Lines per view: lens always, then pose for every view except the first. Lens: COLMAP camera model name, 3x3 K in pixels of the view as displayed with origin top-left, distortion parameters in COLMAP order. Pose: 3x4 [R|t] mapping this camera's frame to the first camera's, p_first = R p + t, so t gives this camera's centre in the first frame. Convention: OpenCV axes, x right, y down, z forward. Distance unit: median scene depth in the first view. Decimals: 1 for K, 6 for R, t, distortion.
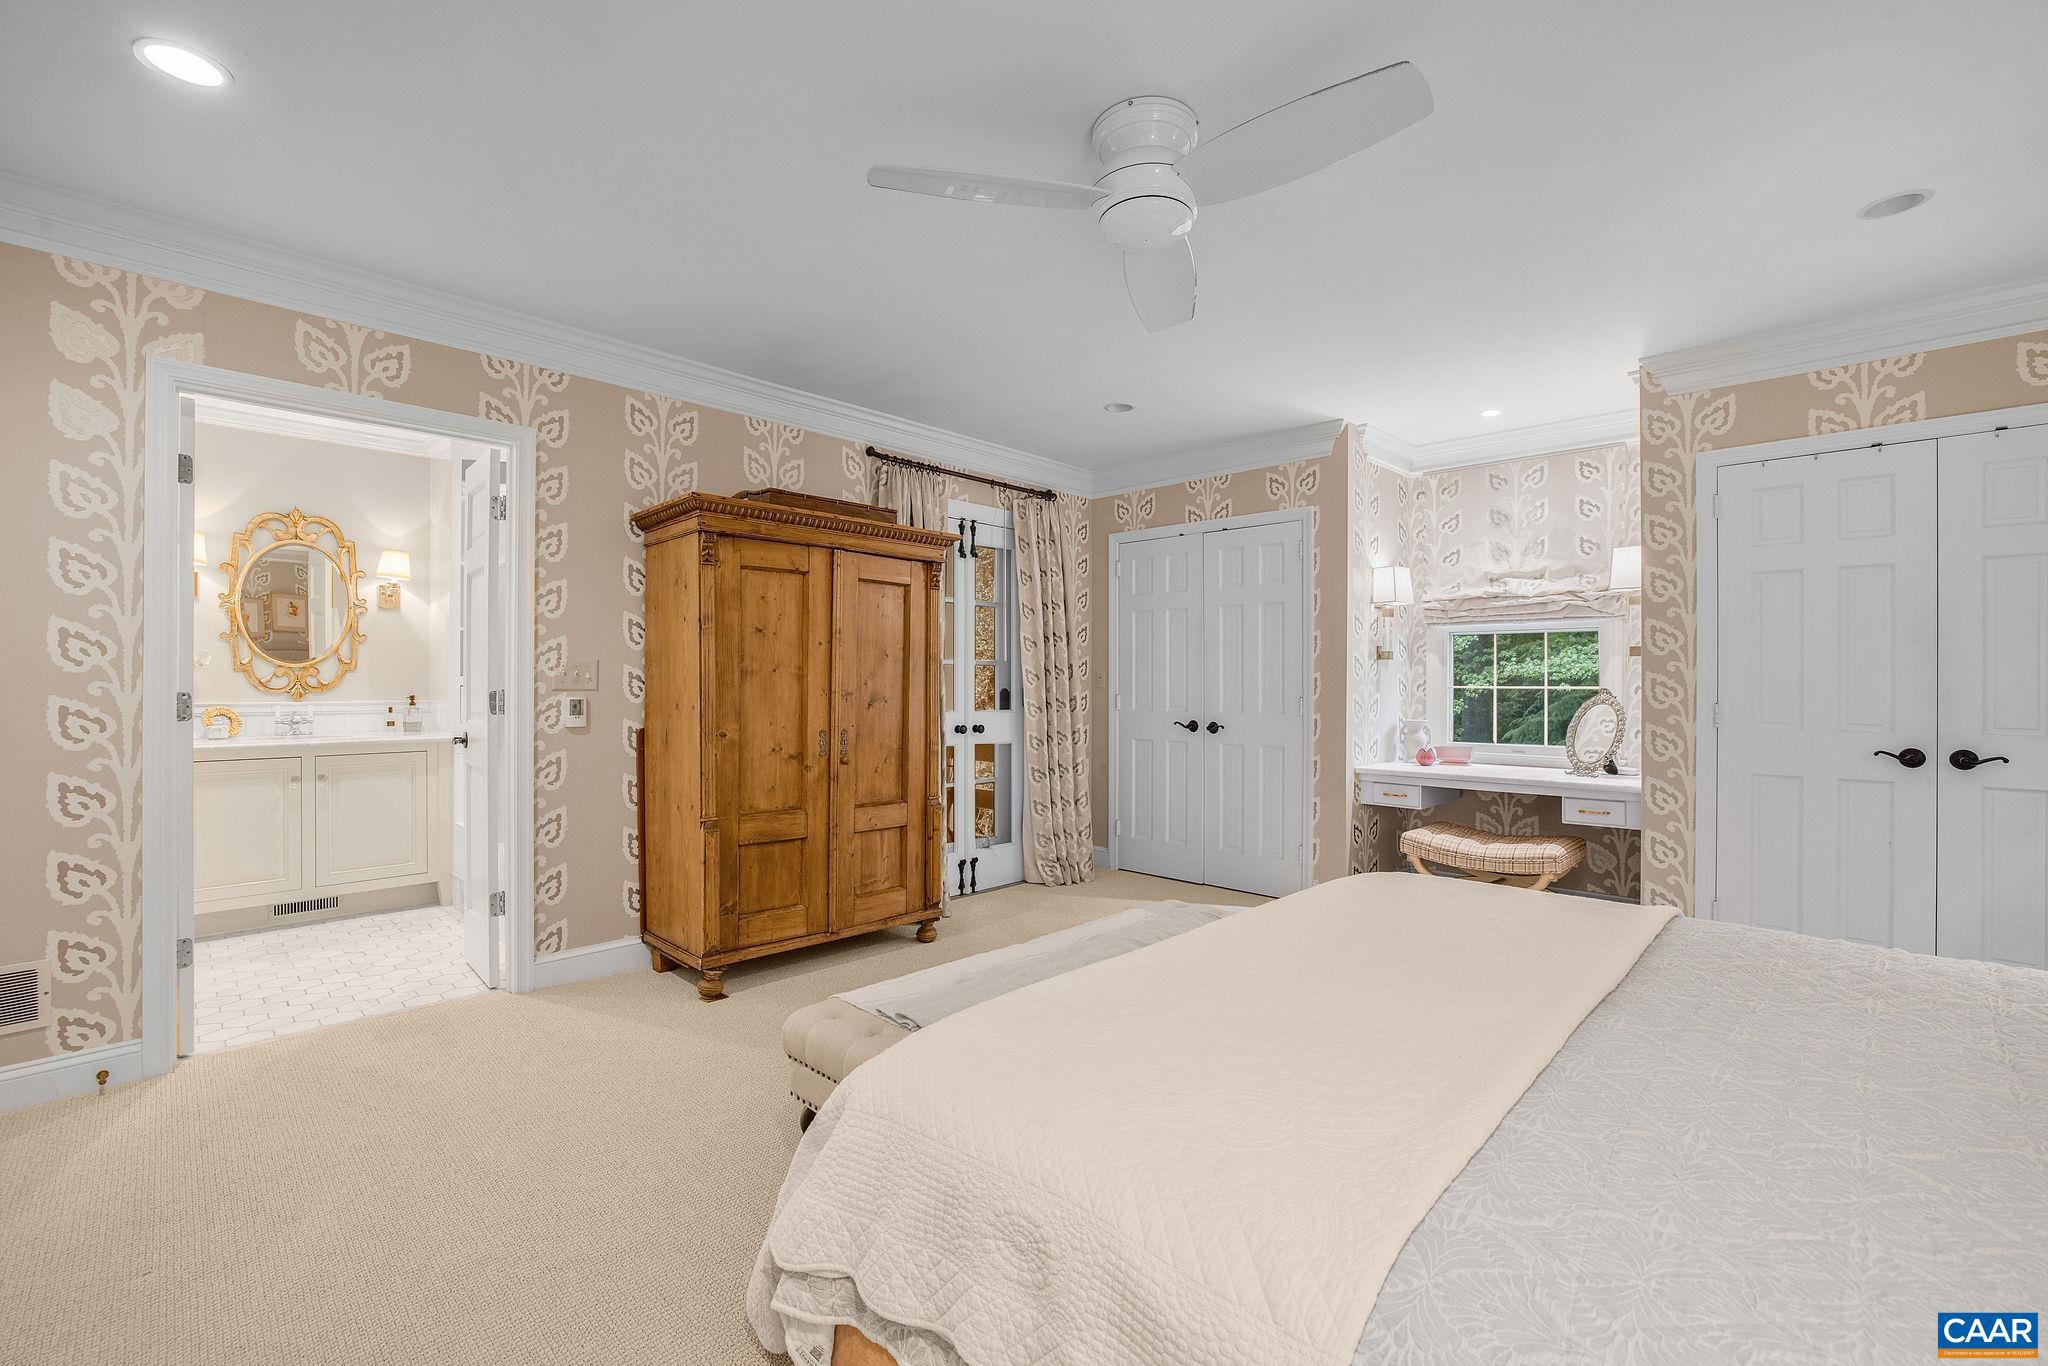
lens RADIAL K [[895.0, 0, 1025.0], [0, 895.0, 682.5], [0, 0, 1]] dist [-0.027160, 0.000056]
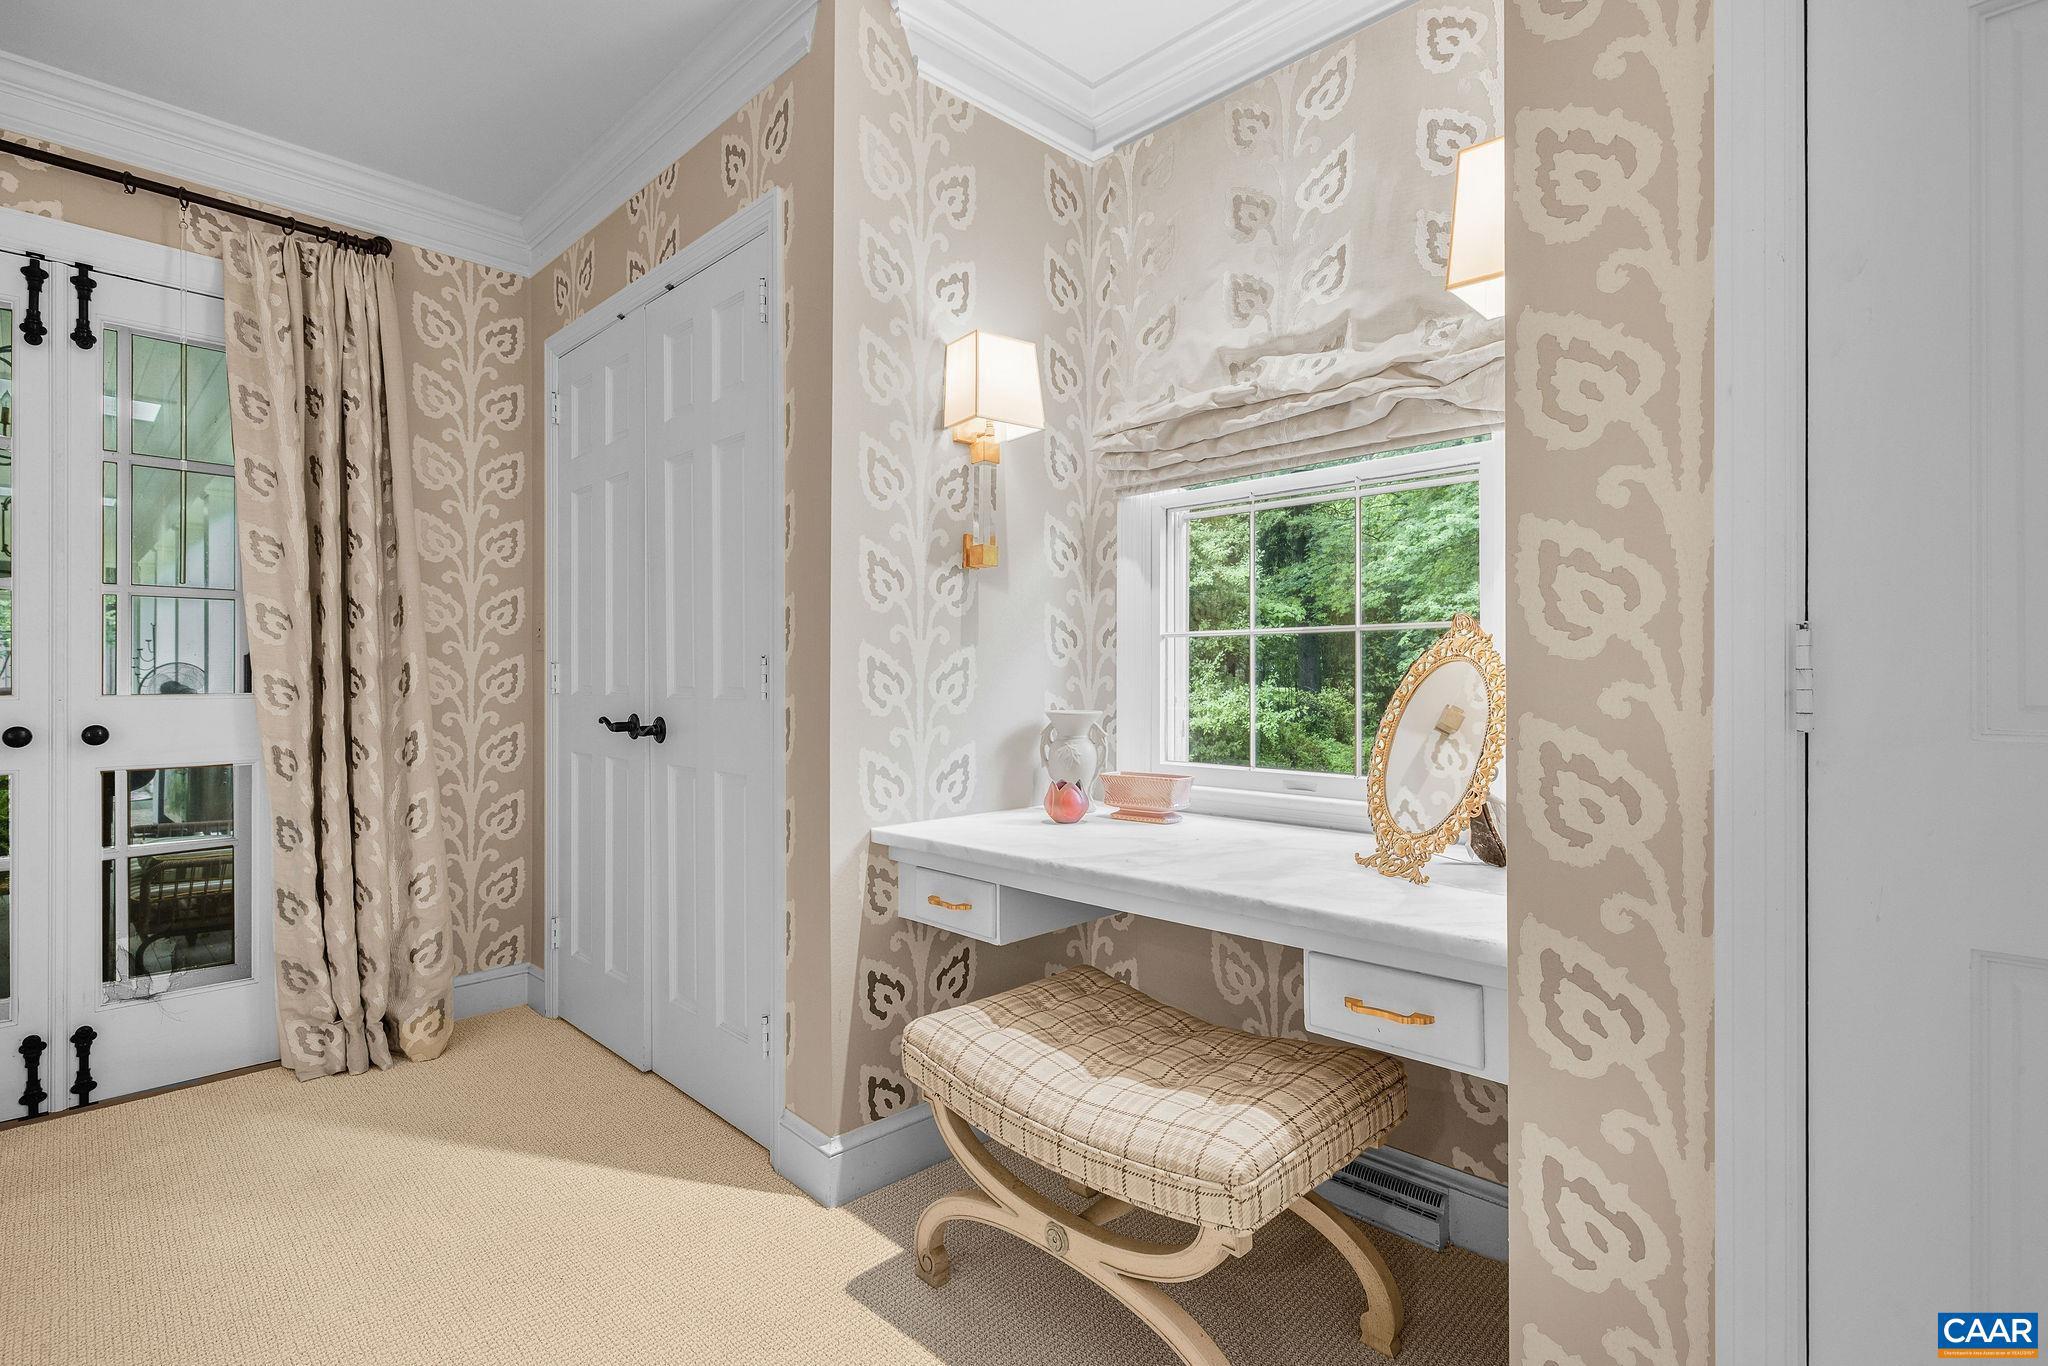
lens RADIAL K [[974.5, 0, 1019.9], [0, 974.5, 677.8], [0, 0, 1]] dist [0.005105, -0.000552]
pose [[0.999860, -0.004520, -0.016084, 0.546076], [0.004535, 0.999989, 0.000869, 0.033264], [0.016080, -0.000942, 0.999870, 0.691916]]
